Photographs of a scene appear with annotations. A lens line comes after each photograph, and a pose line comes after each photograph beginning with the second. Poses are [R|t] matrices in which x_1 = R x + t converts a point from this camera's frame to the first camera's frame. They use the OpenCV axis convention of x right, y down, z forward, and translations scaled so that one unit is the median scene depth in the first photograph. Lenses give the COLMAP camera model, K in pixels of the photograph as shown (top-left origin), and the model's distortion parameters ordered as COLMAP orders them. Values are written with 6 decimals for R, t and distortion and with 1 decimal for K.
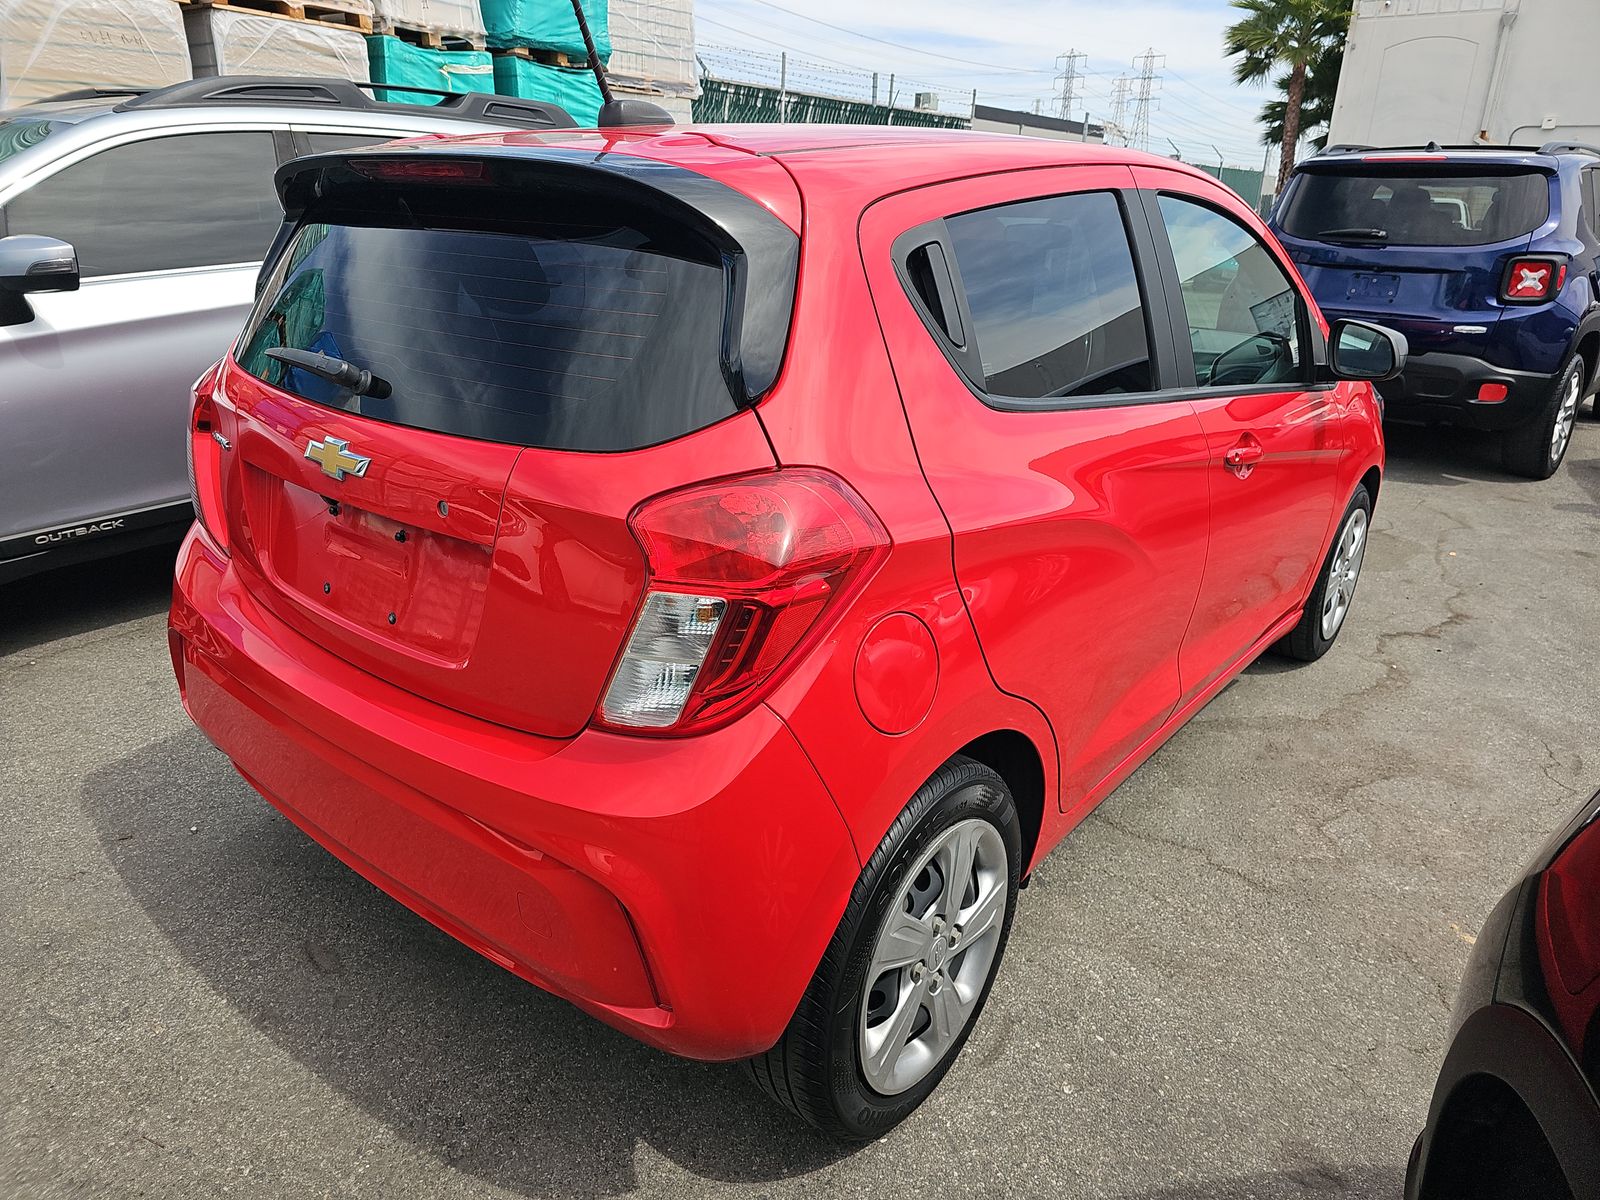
lens RADIAL K [[1082.4, 0, 795.7], [0, 1082.4, 570.3], [0, 0, 1]] dist [0.032955, -0.032265]
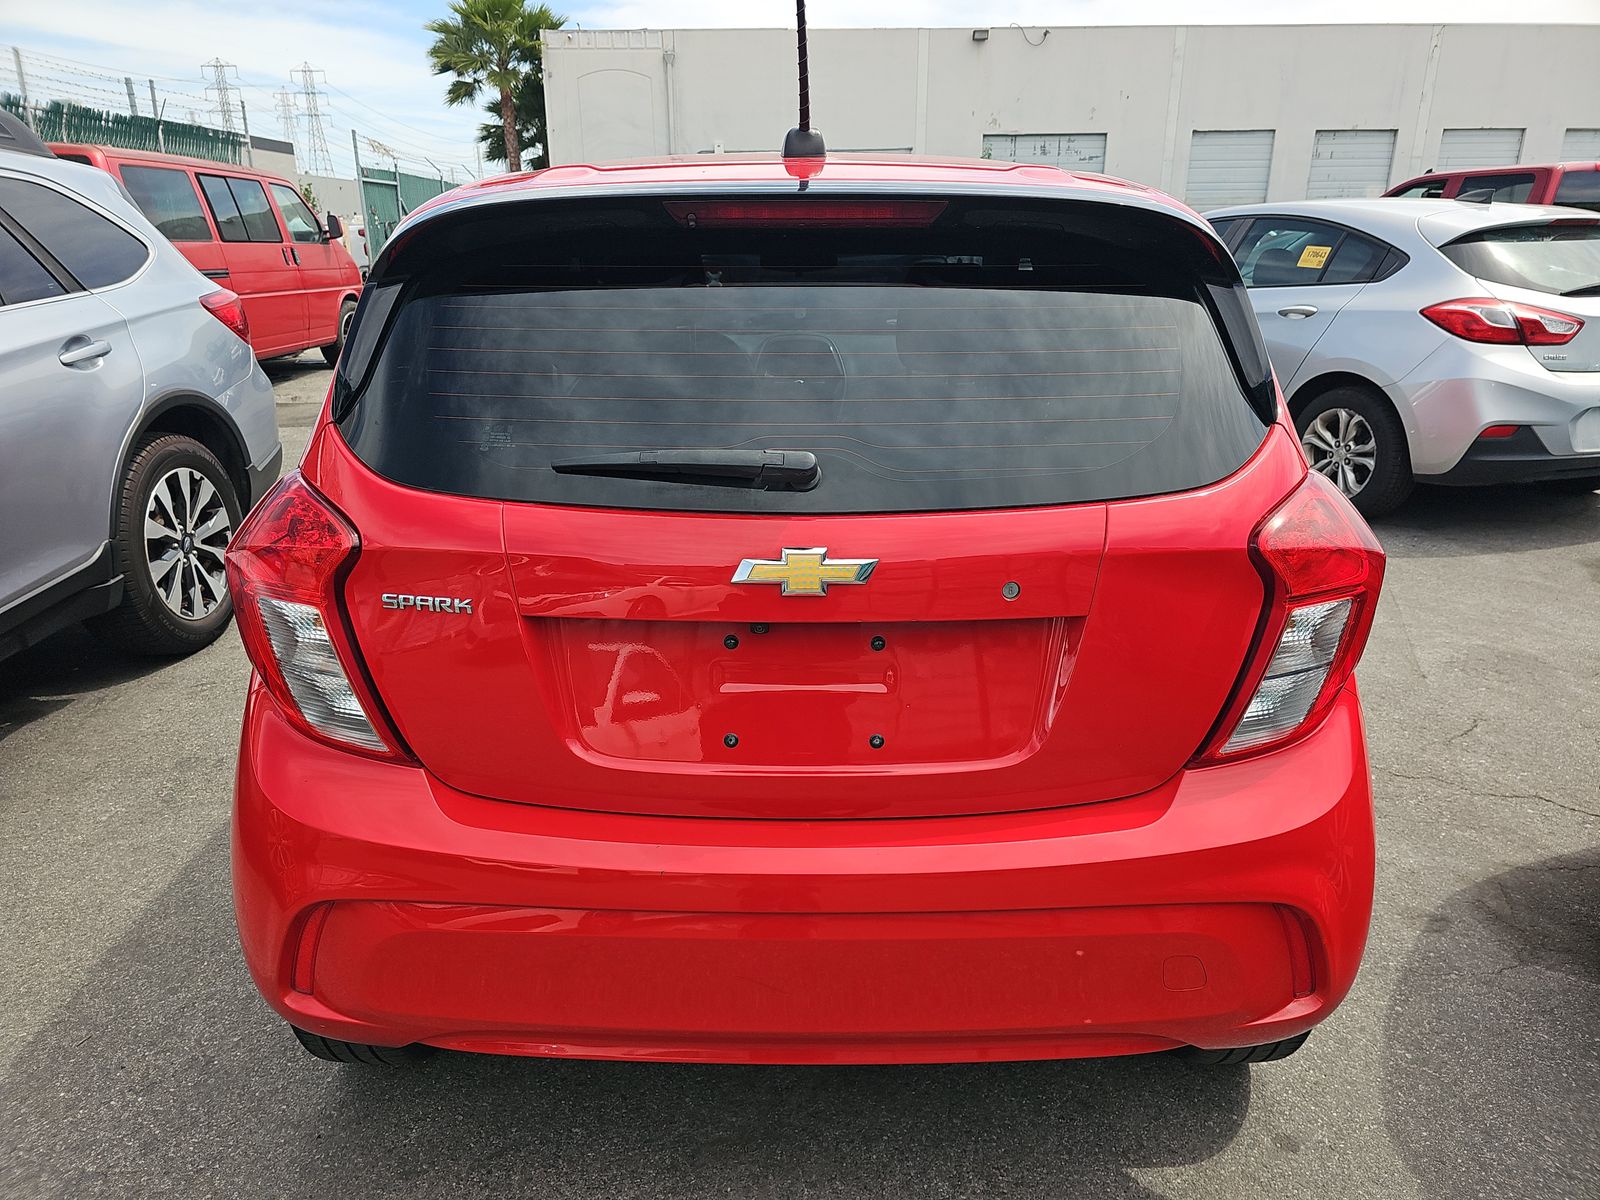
lens RADIAL K [[1082.4, 0, 791.9], [0, 1082.4, 598.4], [0, 0, 1]] dist [0.032955, -0.032265]
pose [[0.772554, -0.232671, 0.590783, -0.063306], [0.228248, 0.970012, 0.083549, -0.010618], [-0.592506, 0.070298, 0.802493, 0.025133]]
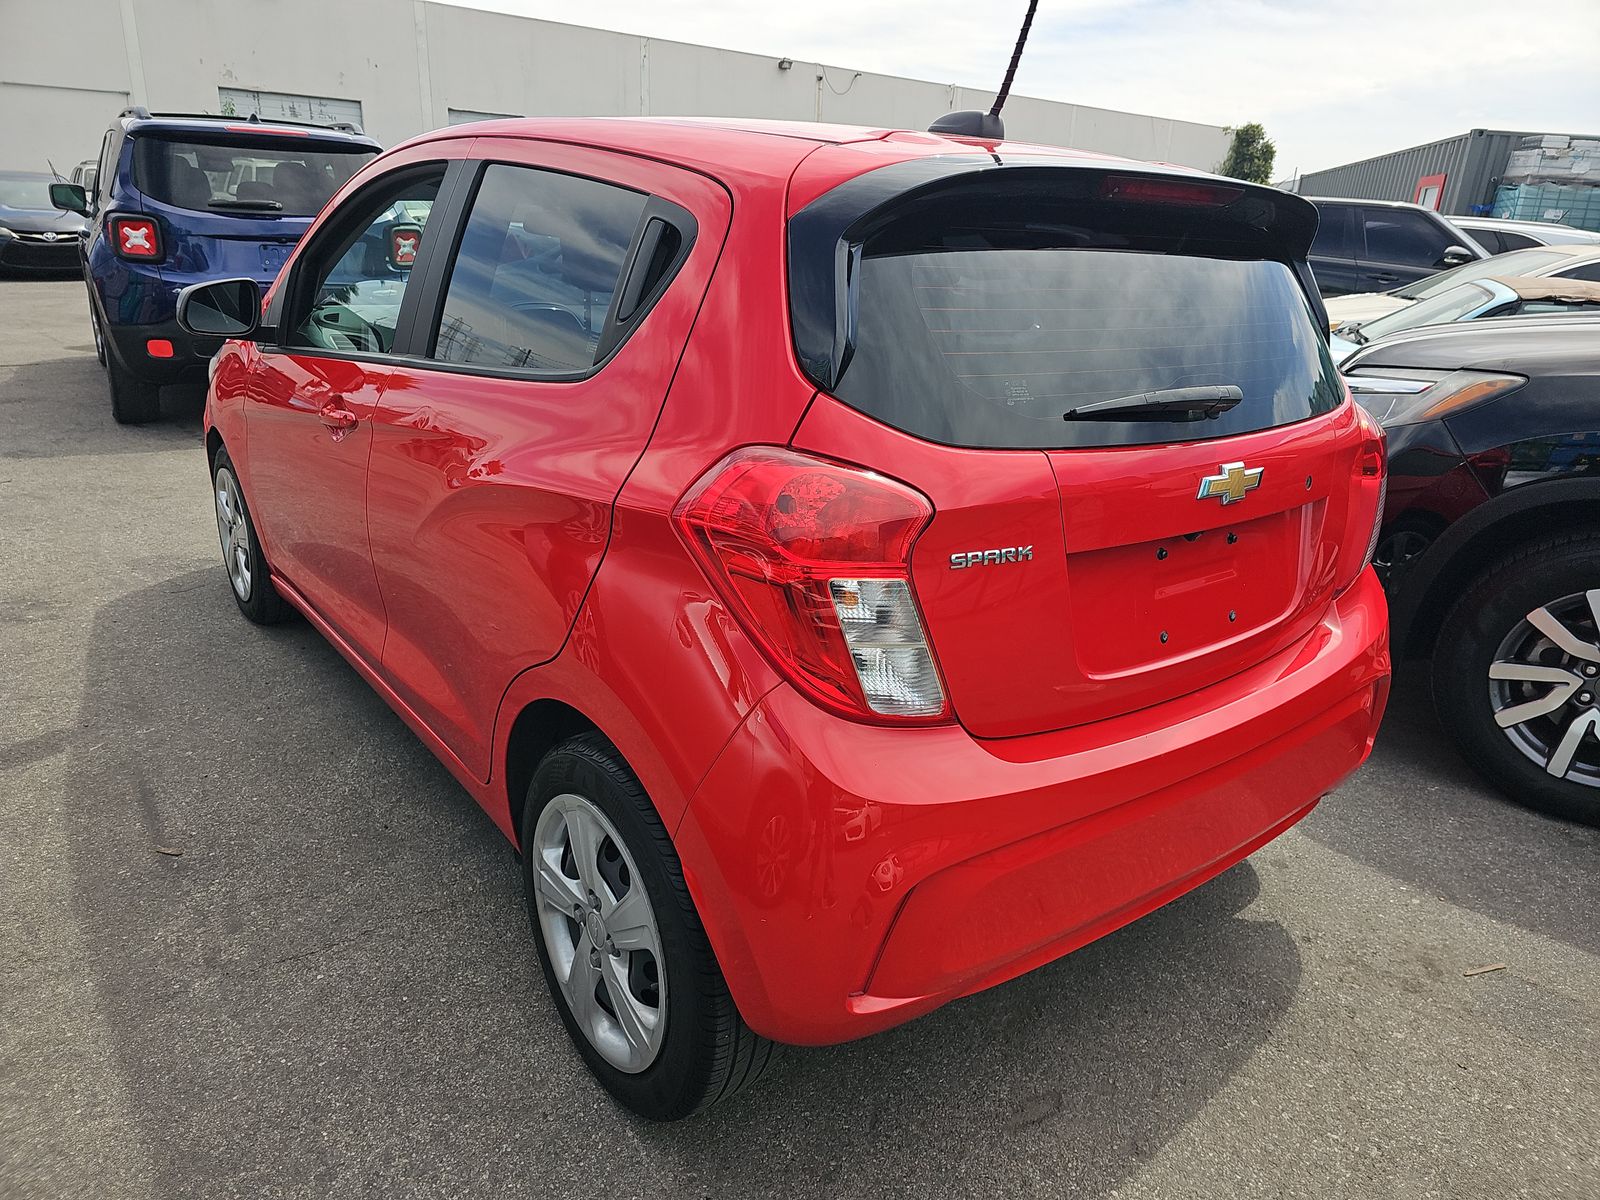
lens RADIAL K [[1082.4, 0, 790.1], [0, 1082.4, 604.0], [0, 0, 1]] dist [0.032955, -0.032265]
pose [[0.212643, -0.339203, 0.916365, -0.102049], [0.277357, 0.920192, 0.276259, -0.027200], [-0.936940, 0.195415, 0.289753, 0.077835]]
